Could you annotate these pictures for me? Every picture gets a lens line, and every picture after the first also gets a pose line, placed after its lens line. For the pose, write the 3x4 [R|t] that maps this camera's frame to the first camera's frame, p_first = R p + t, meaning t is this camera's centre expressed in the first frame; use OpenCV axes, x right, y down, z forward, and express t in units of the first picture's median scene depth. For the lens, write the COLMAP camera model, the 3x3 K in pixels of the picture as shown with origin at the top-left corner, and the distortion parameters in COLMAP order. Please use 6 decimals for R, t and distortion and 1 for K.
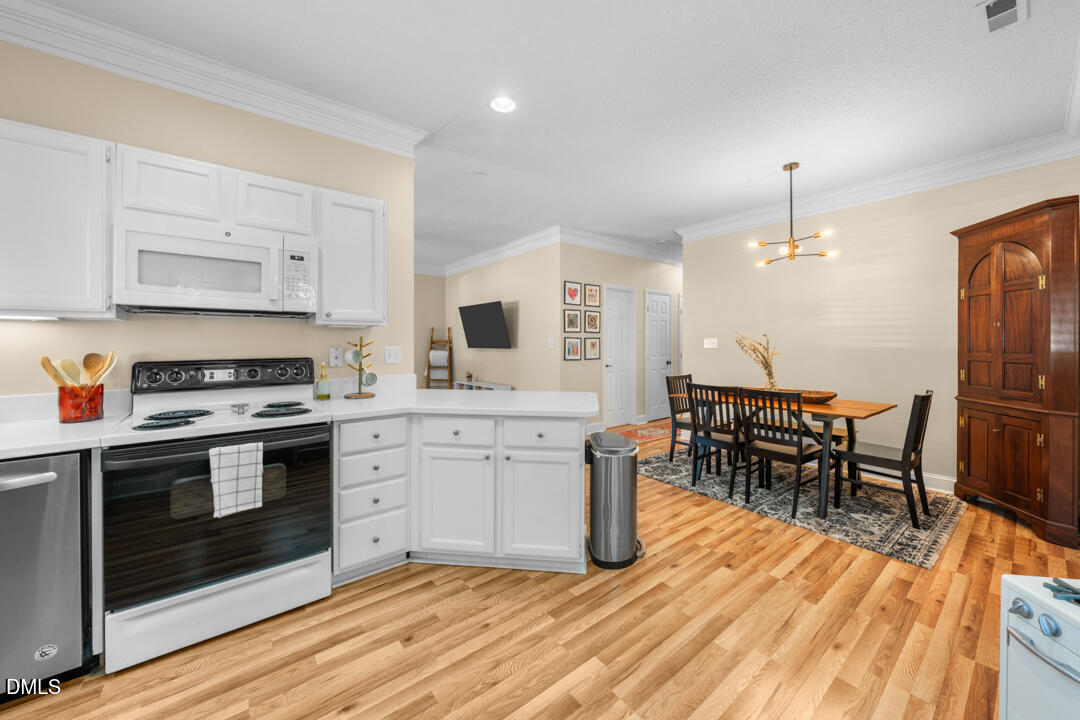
lens RADIAL K [[397.3, 0, 544.2], [0, 397.3, 342.0], [0, 0, 1]] dist [0.001582, 0.000022]
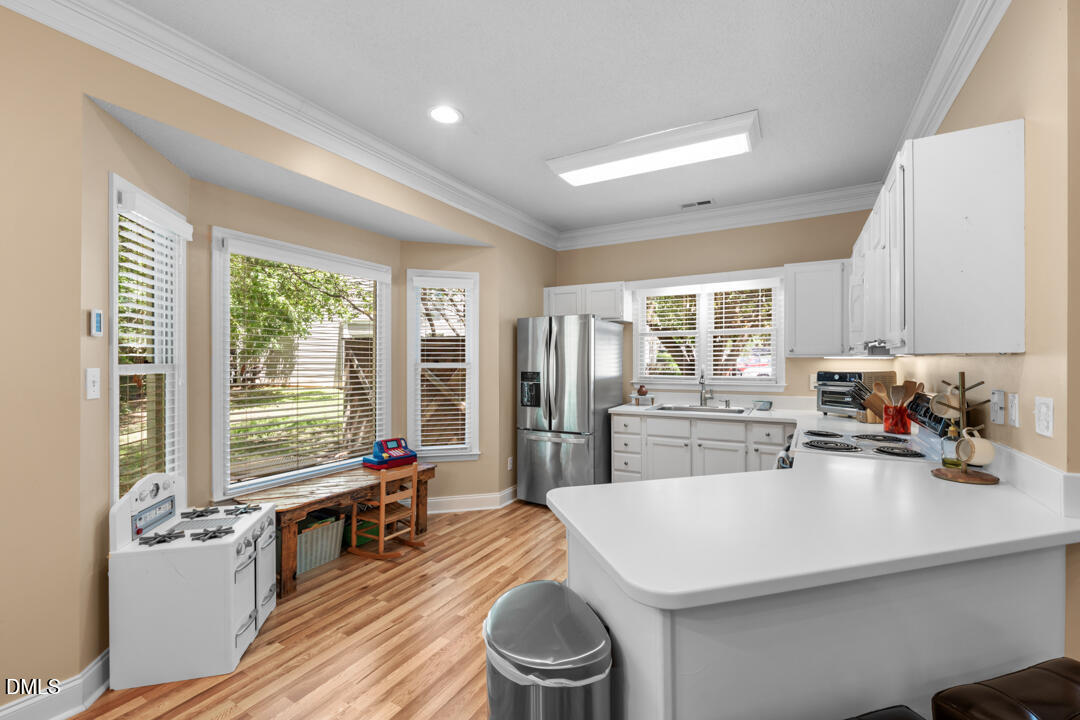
lens RADIAL K [[452.4, 0, 540.8], [0, 452.4, 359.1], [0, 0, 1]] dist [0.002631, 0.000245]
pose [[-0.931238, -0.000793, -0.364411, 0.415361], [-0.000675, 1.000000, -0.000451, -0.039116], [0.364411, -0.000174, -0.931238, 1.708240]]
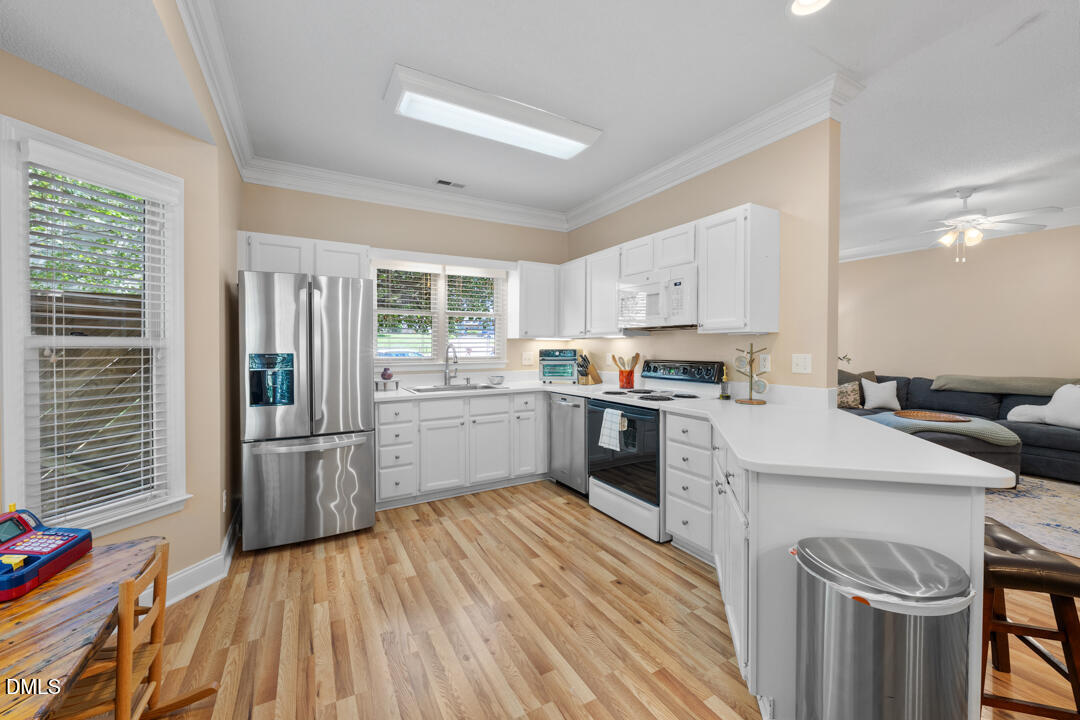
lens RADIAL K [[425.5, 0, 543.2], [0, 425.5, 354.4], [0, 0, 1]] dist [0.002157, -0.000495]
pose [[-0.158786, 0.015109, -0.987197, 0.849568], [-0.001103, 0.999880, 0.015481, -0.000894], [0.987312, 0.003547, -0.158751, 0.807078]]
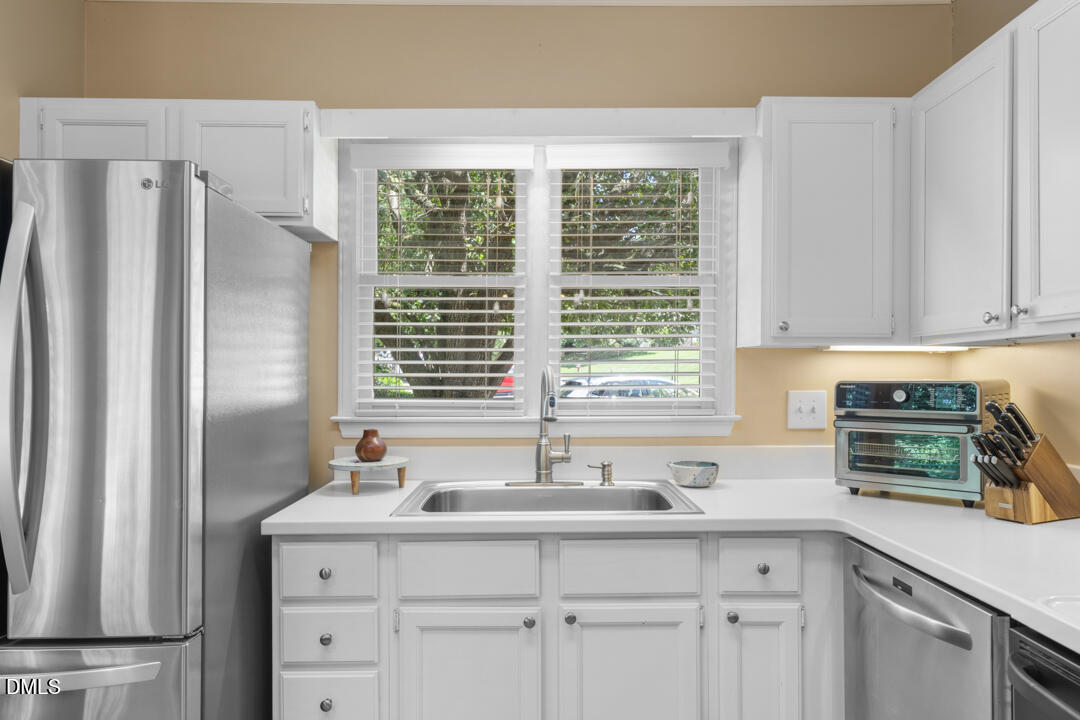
lens RADIAL K [[721.2, 0, 539.7], [0, 721.2, 368.3], [0, 0, 1]] dist [-0.007943, 0.002957]
pose [[-0.624157, -0.005035, -0.781283, -0.108892], [-0.003643, 0.999987, -0.003534, -0.008009], [0.781290, 0.000640, -0.624167, 0.780936]]
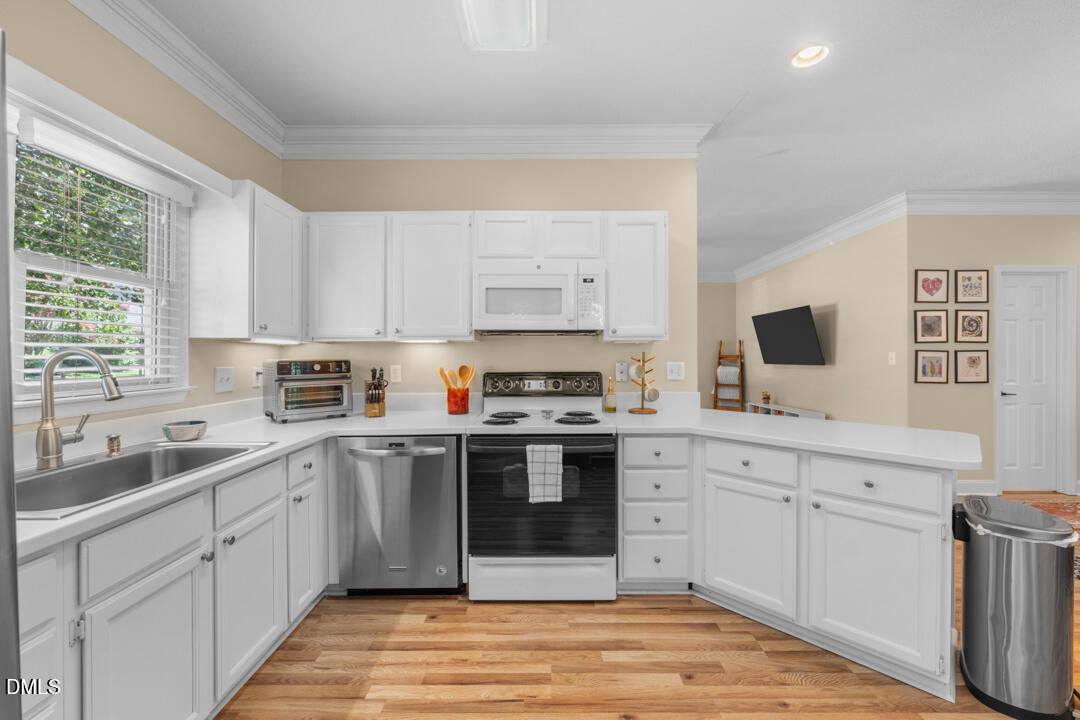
lens RADIAL K [[425.5, 0, 545.6], [0, 425.5, 358.1], [0, 0, 1]] dist [0.002157, -0.000495]
pose [[0.784101, -0.000276, -0.620633, 0.011764], [0.001844, 0.999997, 0.001884, -0.000631], [0.620630, -0.002622, 0.784099, 0.010925]]
